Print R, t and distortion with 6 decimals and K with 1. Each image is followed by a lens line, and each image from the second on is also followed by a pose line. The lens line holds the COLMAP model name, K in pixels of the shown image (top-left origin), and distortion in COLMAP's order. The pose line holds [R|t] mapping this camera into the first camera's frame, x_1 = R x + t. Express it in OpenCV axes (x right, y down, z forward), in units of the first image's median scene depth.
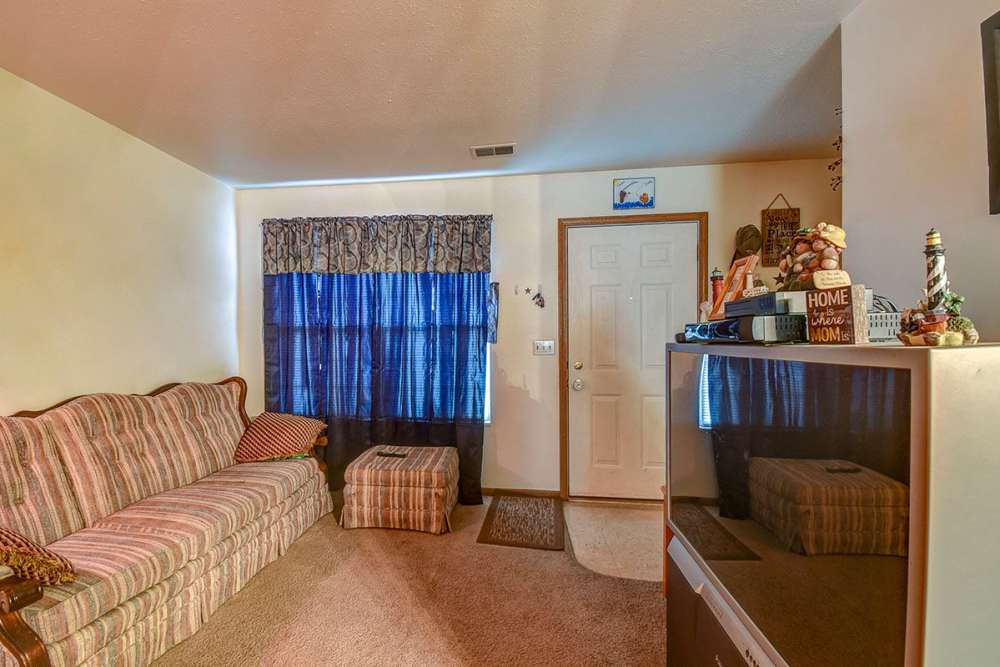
lens RADIAL K [[492.2, 0, 473.8], [0, 492.2, 342.5], [0, 0, 1]] dist [0.018723, -0.034260]
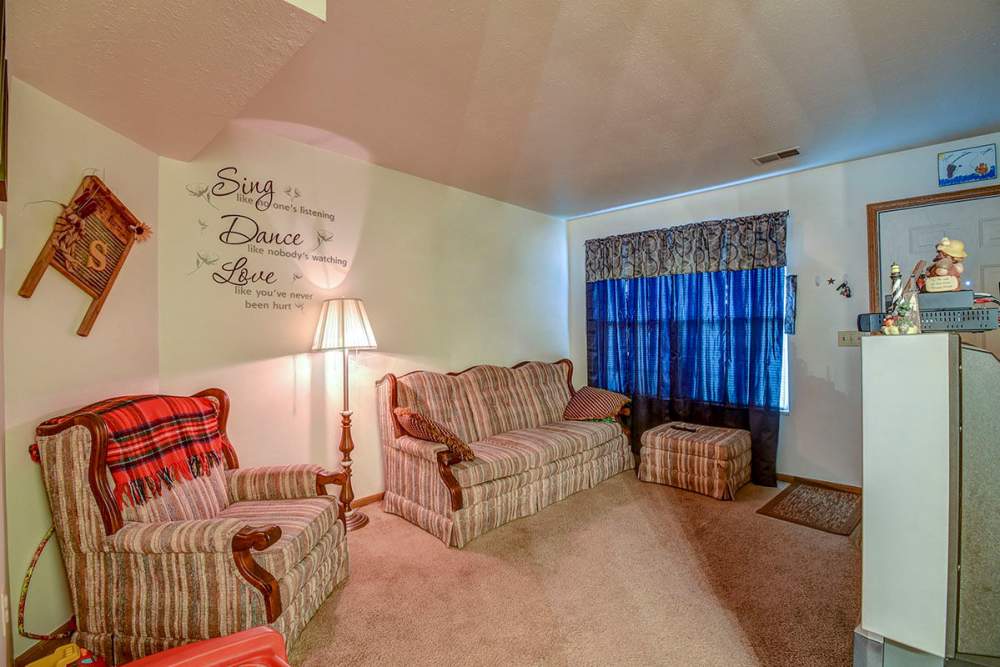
lens RADIAL K [[492.2, 0, 473.8], [0, 492.2, 342.5], [0, 0, 1]] dist [0.018723, -0.034260]
pose [[0.779894, 0.009525, -0.625839, 0.180252], [0.000908, 0.999866, 0.016349, 0.000960], [0.625911, -0.013318, 0.779781, -0.235493]]
